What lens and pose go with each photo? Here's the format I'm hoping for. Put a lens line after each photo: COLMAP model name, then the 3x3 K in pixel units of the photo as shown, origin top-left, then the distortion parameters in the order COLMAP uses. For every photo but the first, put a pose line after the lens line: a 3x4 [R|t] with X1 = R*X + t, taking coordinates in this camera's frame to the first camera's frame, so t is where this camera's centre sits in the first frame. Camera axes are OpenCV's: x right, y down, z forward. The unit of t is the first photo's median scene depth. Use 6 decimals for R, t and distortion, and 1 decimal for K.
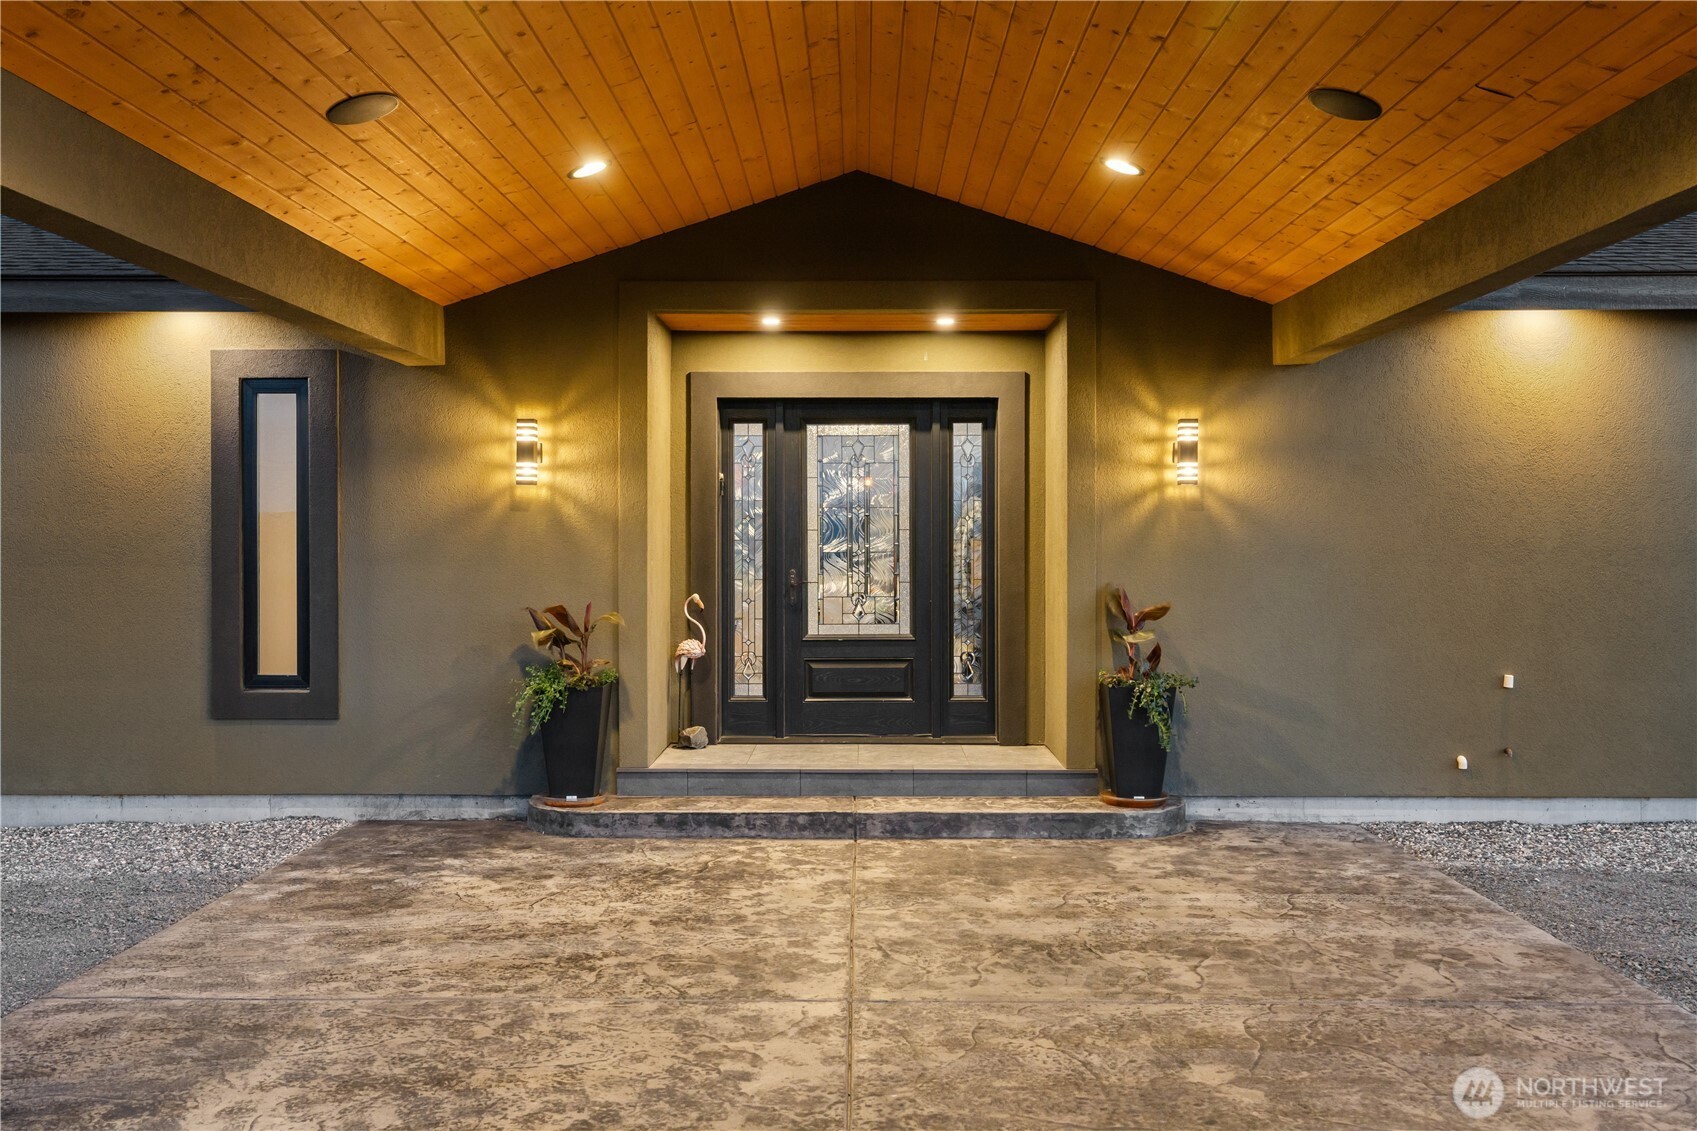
lens RADIAL K [[1578.7, 0, 848.5], [0, 1578.7, 565.5], [0, 0, 1]] dist [-0.005415, -0.001386]
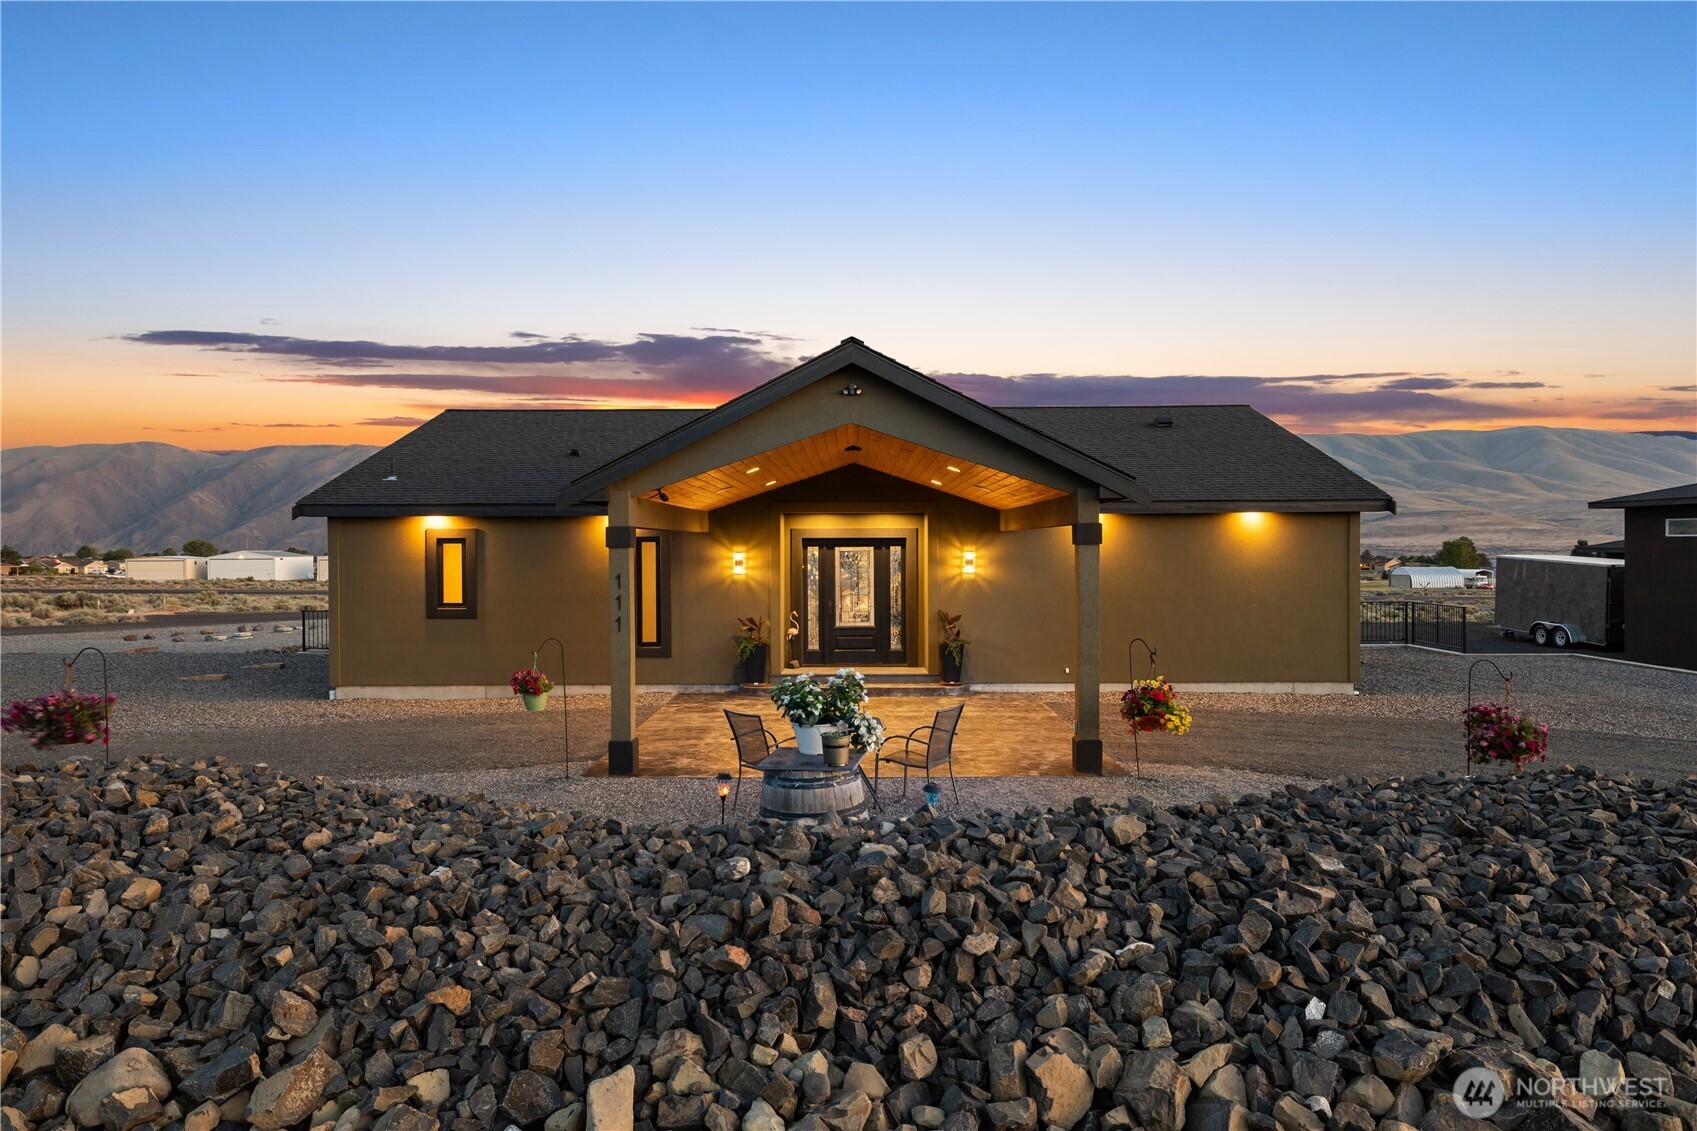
lens RADIAL K [[1170.7, 0, 848.5], [0, 1170.7, 565.5], [0, 0, 1]] dist [0.001331, 0.000331]
pose [[0.999981, -0.004410, 0.004417, -0.014064], [0.004408, 0.999990, 0.000464, -0.066692], [-0.004419, -0.000445, 0.999990, -1.097583]]
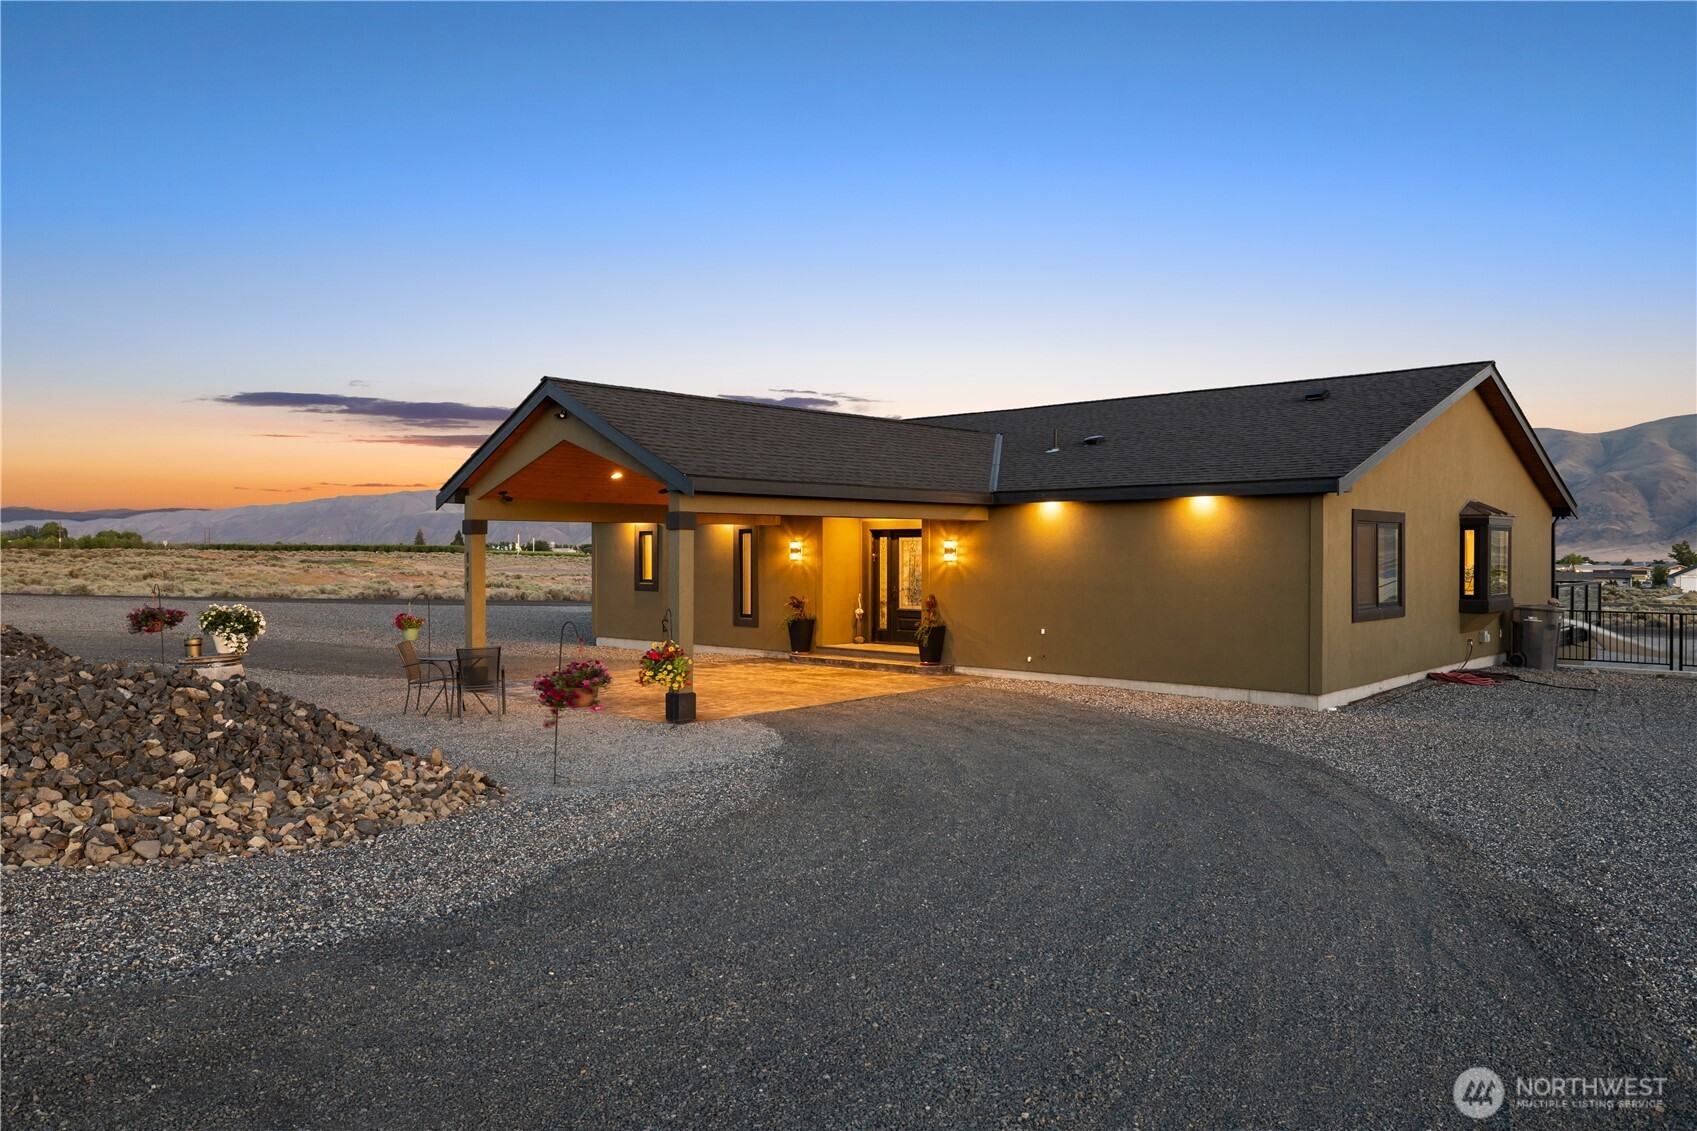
lens RADIAL K [[1170.7, 0, 848.5], [0, 1170.7, 565.5], [0, 0, 1]] dist [0.001331, 0.000331]
pose [[0.748611, 0.008635, -0.662953, 1.531321], [-0.009661, 0.999951, 0.002115, -0.045755], [0.662939, 0.004822, 0.748658, -0.797446]]
